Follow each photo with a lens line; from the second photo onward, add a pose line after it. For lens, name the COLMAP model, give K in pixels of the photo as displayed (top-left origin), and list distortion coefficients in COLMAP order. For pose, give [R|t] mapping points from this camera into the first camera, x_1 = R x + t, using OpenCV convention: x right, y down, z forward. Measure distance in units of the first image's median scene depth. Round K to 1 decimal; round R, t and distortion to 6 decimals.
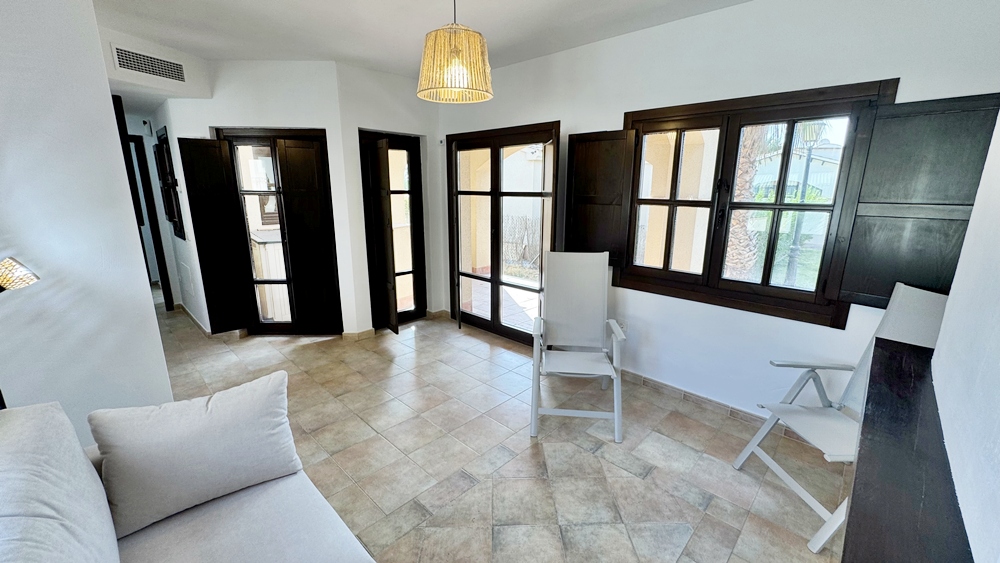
lens RADIAL K [[400.2, 0, 500.0], [0, 400.2, 281.5], [0, 0, 1]] dist [-0.003225, 0.000407]
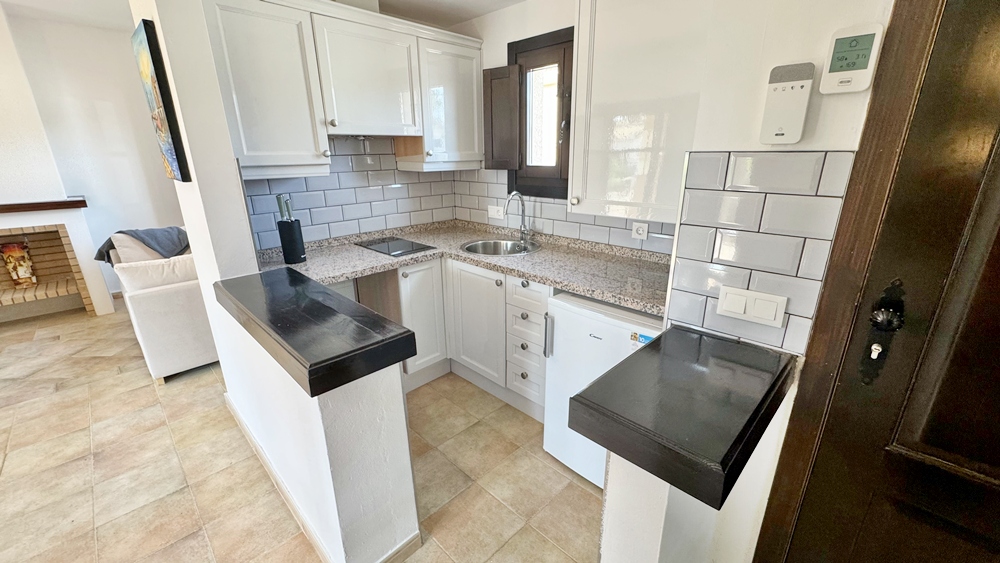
lens RADIAL K [[400.2, 0, 500.0], [0, 400.2, 281.5], [0, 0, 1]] dist [-0.003225, 0.000407]
pose [[-0.999859, -0.000230, 0.016785, -1.470004], [0.008552, 0.853419, 0.521155, -0.362387], [-0.014444, 0.521225, -0.853297, 1.672222]]
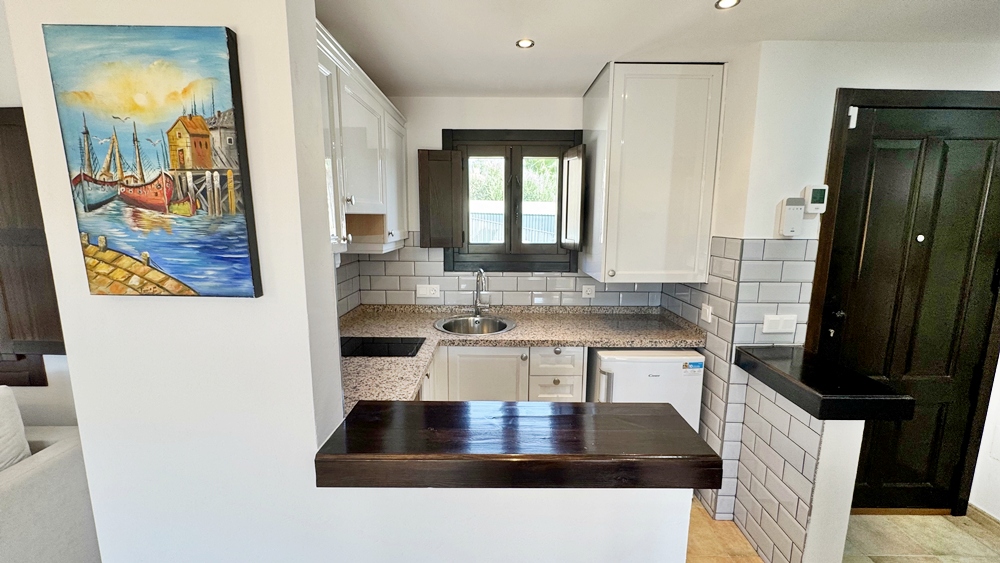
lens RADIAL K [[400.2, 0, 500.0], [0, 400.2, 281.5], [0, 0, 1]] dist [-0.003225, 0.000407]
pose [[-0.722356, 0.101193, -0.684077, -0.783449], [-0.170027, 0.932878, 0.317538, -0.334318], [0.670293, 0.345687, -0.656664, 1.403991]]
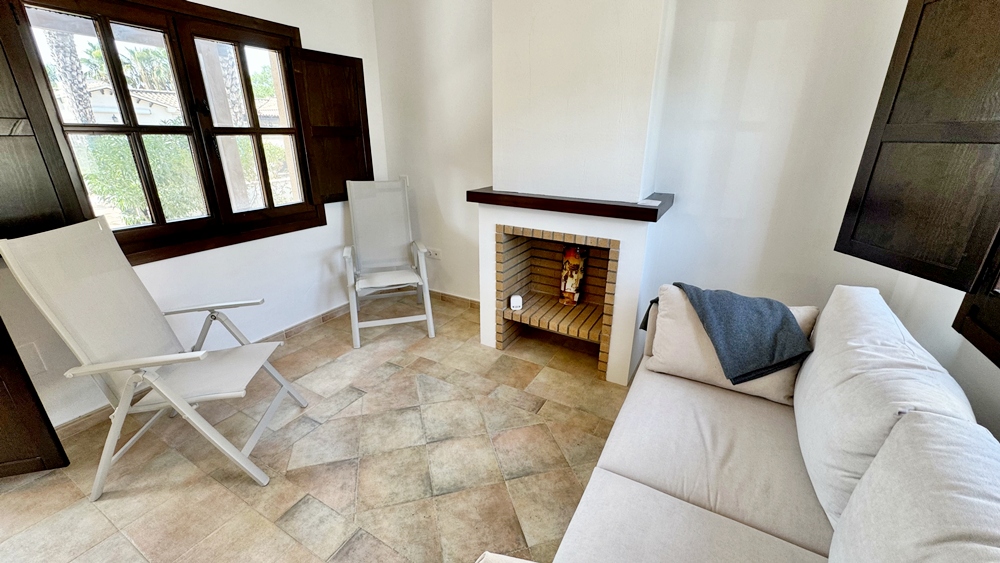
lens RADIAL K [[400.2, 0, 500.0], [0, 400.2, 281.5], [0, 0, 1]] dist [-0.003225, 0.000407]
pose [[-0.246076, -0.340309, 0.907544, -0.574994], [0.221061, 0.891952, 0.394402, -0.111369], [-0.943705, 0.297675, -0.144259, 0.692112]]
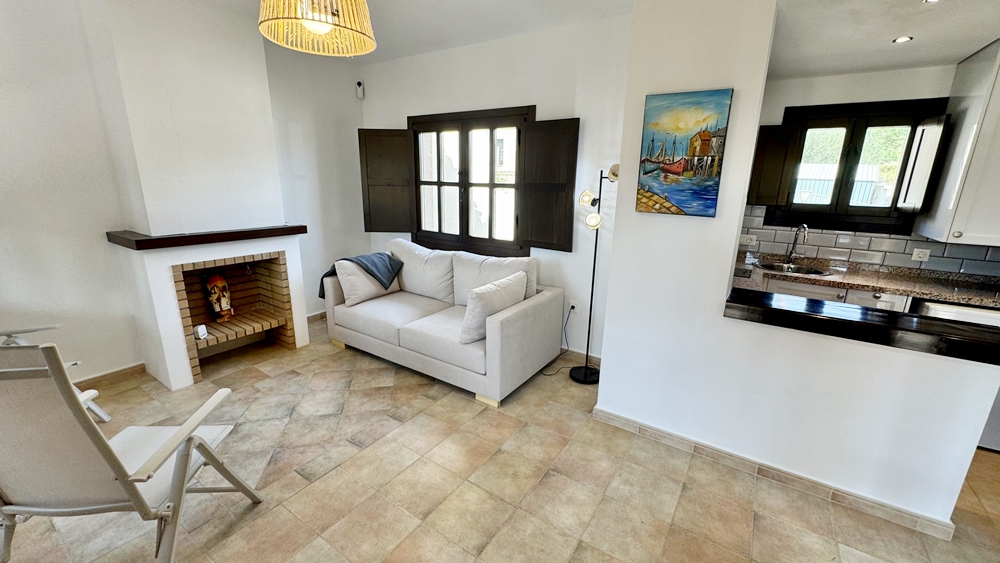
lens RADIAL K [[400.2, 0, 500.0], [0, 400.2, 281.5], [0, 0, 1]] dist [-0.003225, 0.000407]
pose [[-0.983528, 0.021049, -0.179524, -0.263081], [-0.066507, 0.881381, 0.467701, -0.397091], [0.168073, 0.471937, -0.865463, 1.708038]]
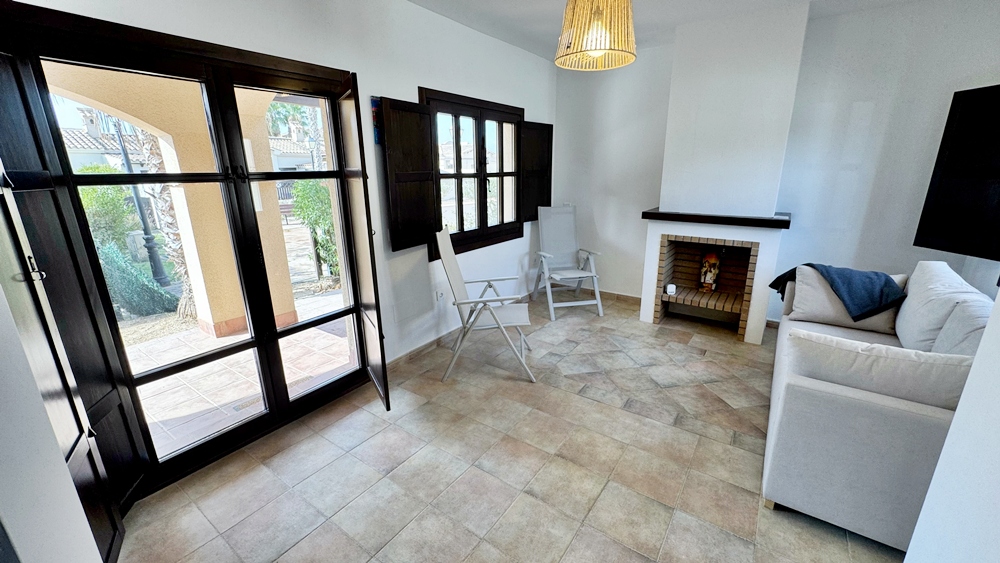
lens RADIAL K [[400.2, 0, 500.0], [0, 400.2, 281.5], [0, 0, 1]] dist [-0.003225, 0.000407]
pose [[-0.149143, -0.273881, 0.950129, -1.017472], [0.242610, 0.921370, 0.303674, -0.294579], [-0.958591, 0.275802, -0.070970, 1.294674]]
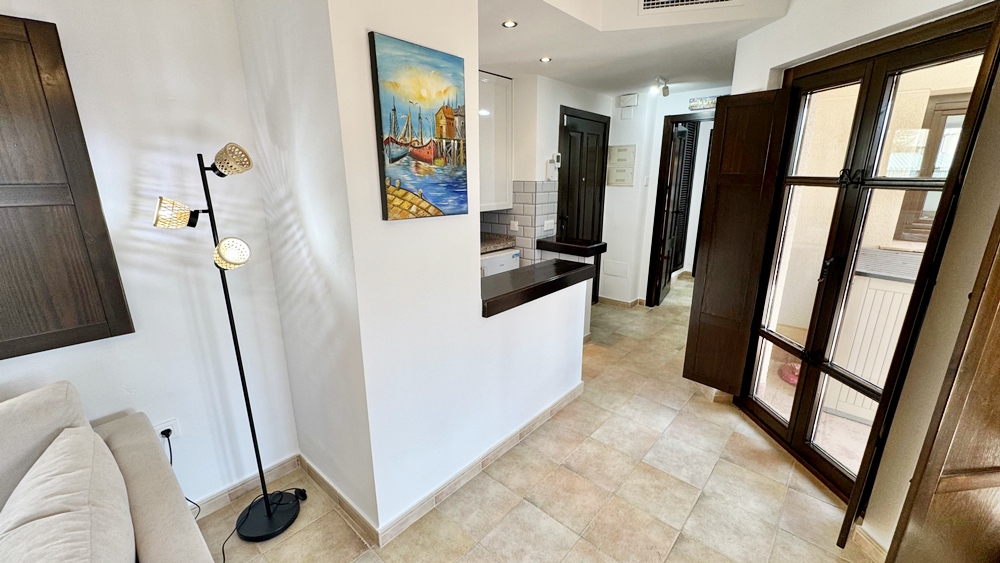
lens RADIAL K [[400.2, 0, 500.0], [0, 400.2, 281.5], [0, 0, 1]] dist [-0.003225, 0.000407]
pose [[0.036612, 0.255553, -0.966101, -0.134304], [-0.232304, 0.942443, 0.240492, -0.217580], [0.971954, 0.215625, 0.093871, 0.982370]]
